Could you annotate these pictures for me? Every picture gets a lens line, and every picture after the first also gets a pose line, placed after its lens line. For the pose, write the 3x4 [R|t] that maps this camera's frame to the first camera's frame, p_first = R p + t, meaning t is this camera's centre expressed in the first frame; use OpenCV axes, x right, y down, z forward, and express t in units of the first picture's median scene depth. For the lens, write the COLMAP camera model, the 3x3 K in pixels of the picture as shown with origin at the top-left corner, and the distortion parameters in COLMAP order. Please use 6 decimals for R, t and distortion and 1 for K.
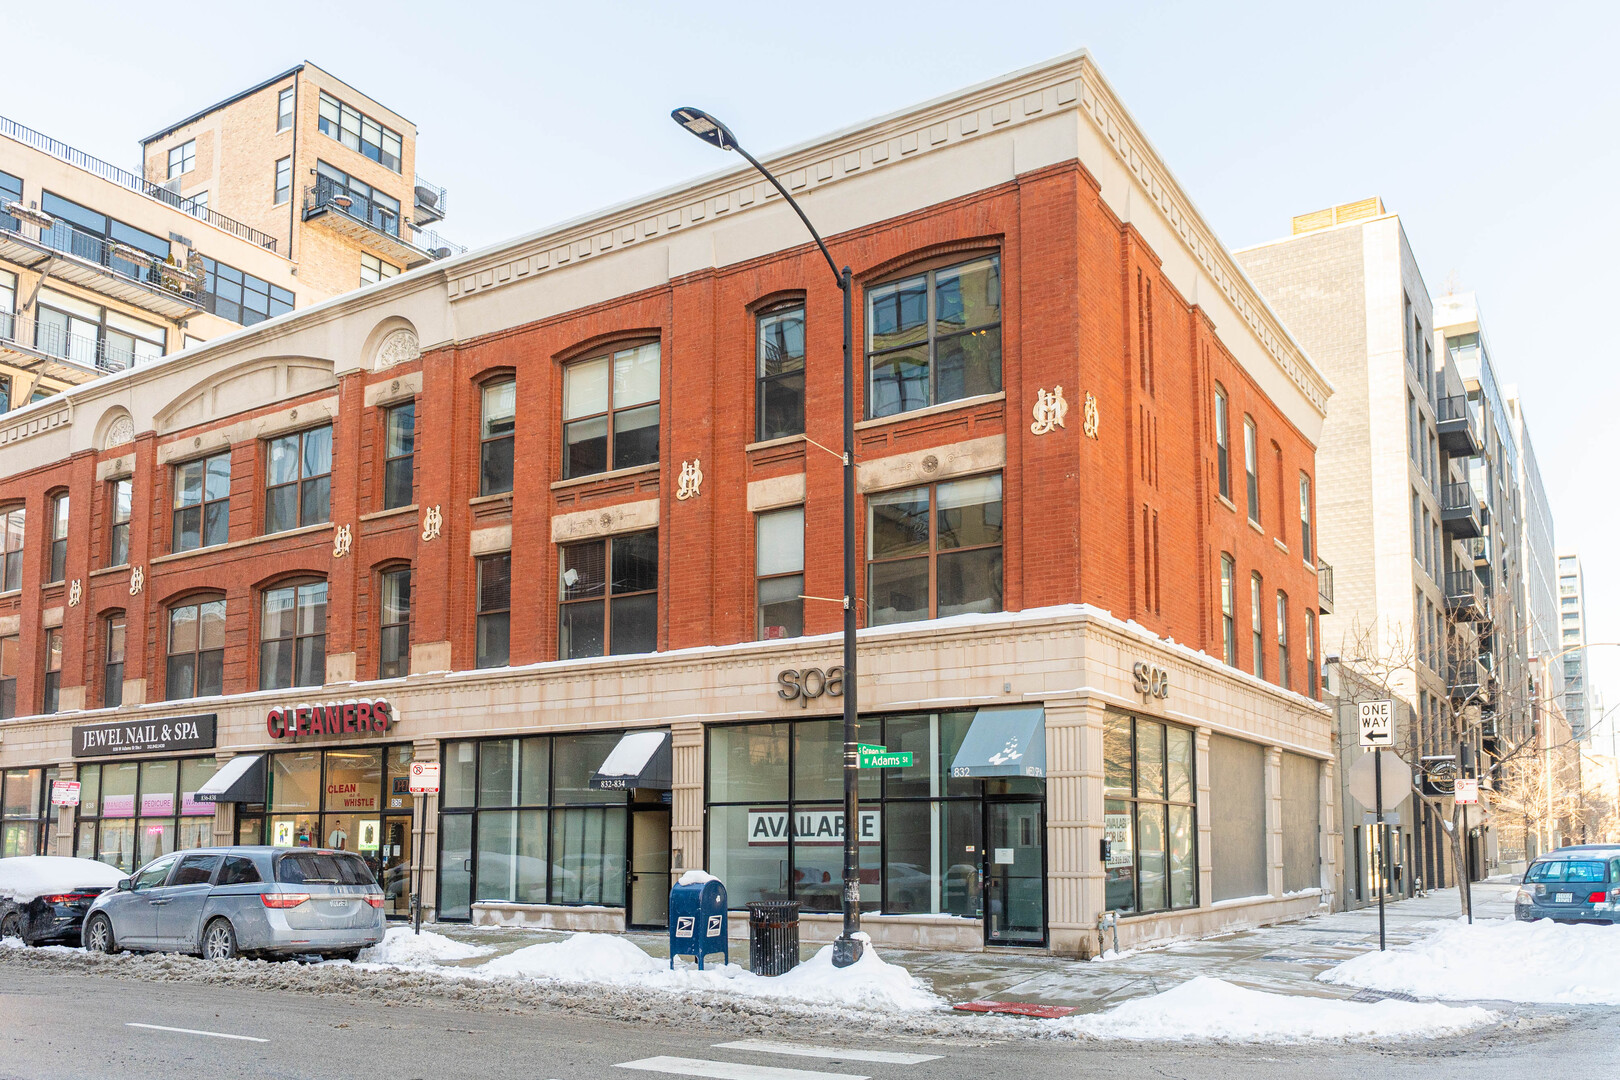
lens RADIAL K [[671.3, 0, 801.1], [0, 671.3, 540.8], [0, 0, 1]] dist [0.000607, -0.000035]
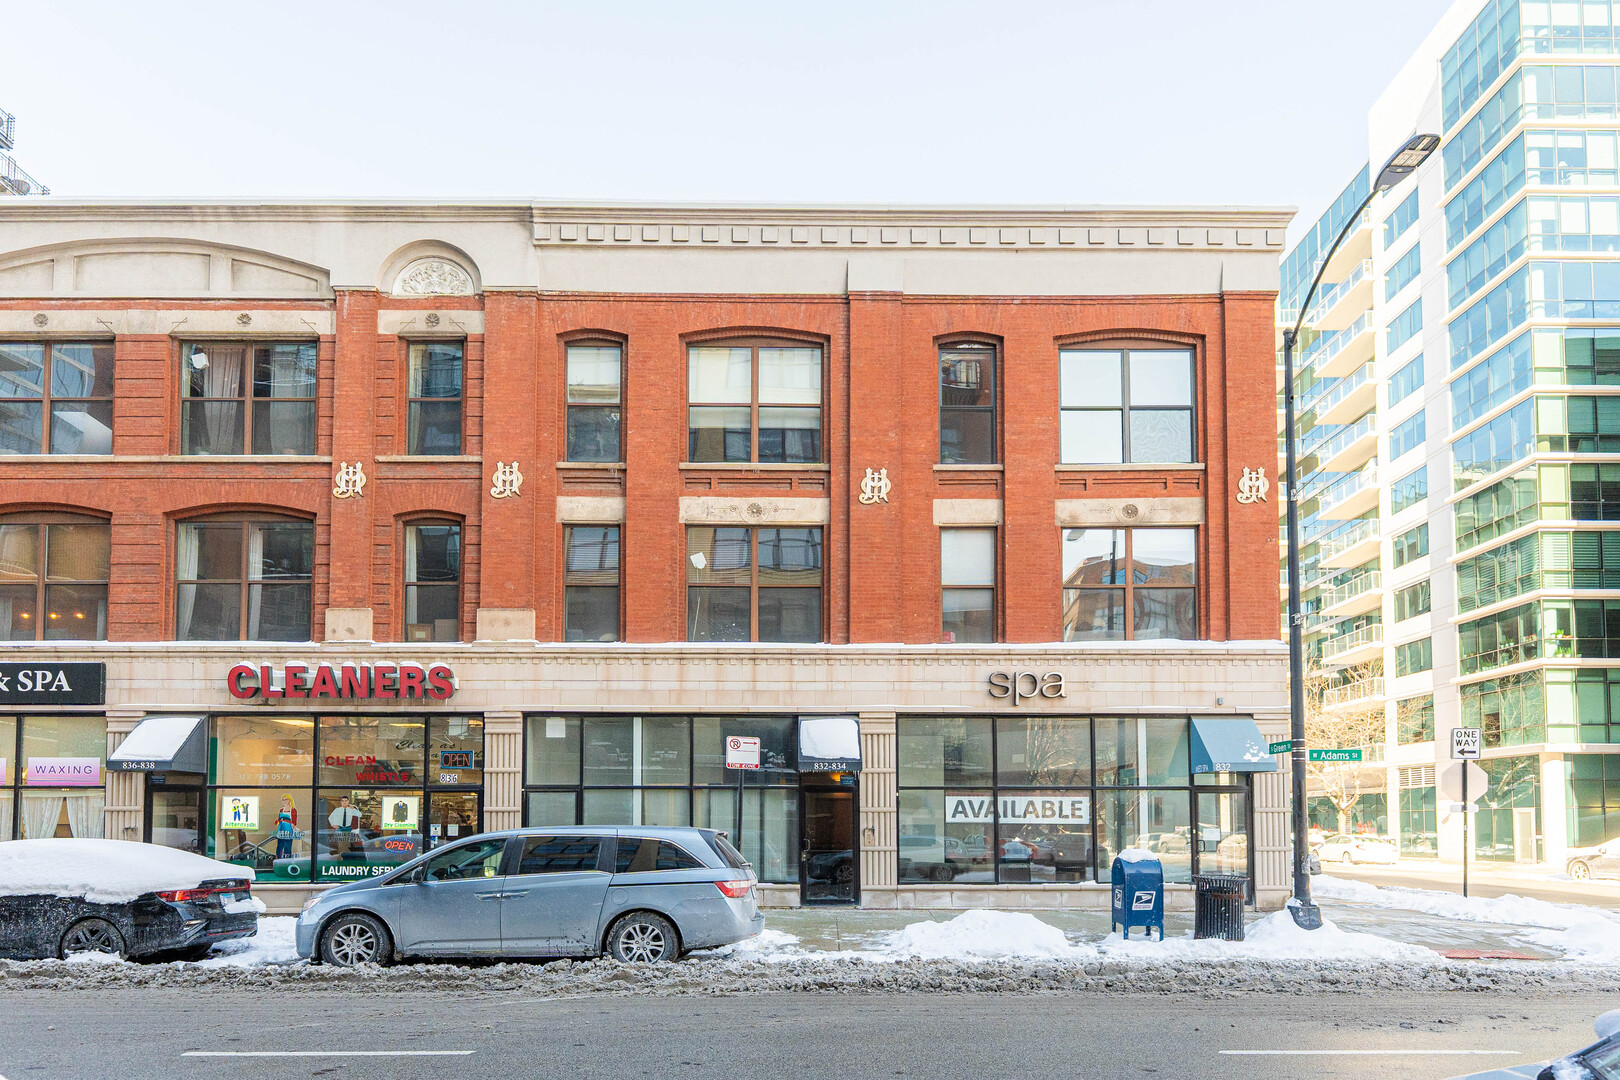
lens RADIAL K [[565.8, 0, 809.9], [0, 565.8, 595.9], [0, 0, 1]] dist [0.000833, -0.000015]
pose [[0.940603, 0.129216, 0.313957, -0.491708], [-0.142181, 0.989665, 0.018648, 0.074082], [-0.308302, -0.062179, 0.949254, 0.163296]]
